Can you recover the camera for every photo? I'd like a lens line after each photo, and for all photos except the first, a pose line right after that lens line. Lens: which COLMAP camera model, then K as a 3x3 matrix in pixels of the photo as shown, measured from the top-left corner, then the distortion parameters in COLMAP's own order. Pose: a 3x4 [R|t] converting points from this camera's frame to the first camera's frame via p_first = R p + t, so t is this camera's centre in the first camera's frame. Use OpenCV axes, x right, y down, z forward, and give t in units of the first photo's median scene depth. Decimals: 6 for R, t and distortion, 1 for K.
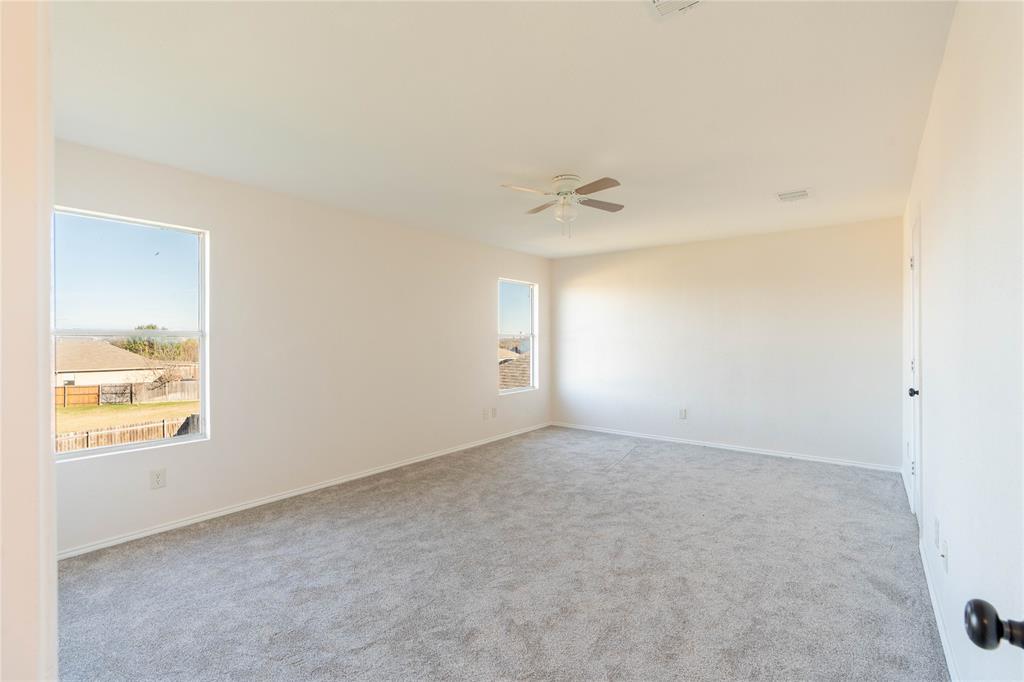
lens RADIAL K [[460.2, 0, 515.1], [0, 460.2, 341.3], [0, 0, 1]] dist [-0.008917, 0.003150]
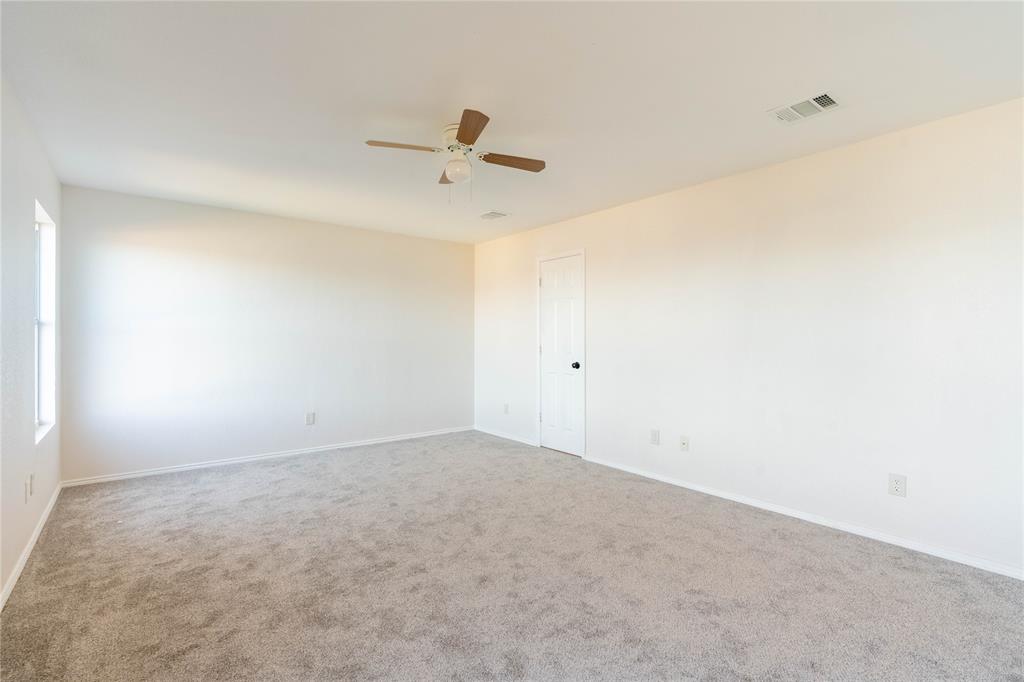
lens RADIAL K [[460.2, 0, 513.9], [0, 460.2, 337.7], [0, 0, 1]] dist [-0.008917, 0.003150]
pose [[0.234809, 0.001152, 0.972041, -0.387101], [0.003355, 0.999992, -0.001996, 0.008382], [-0.972036, 0.003730, 0.234803, 0.424809]]
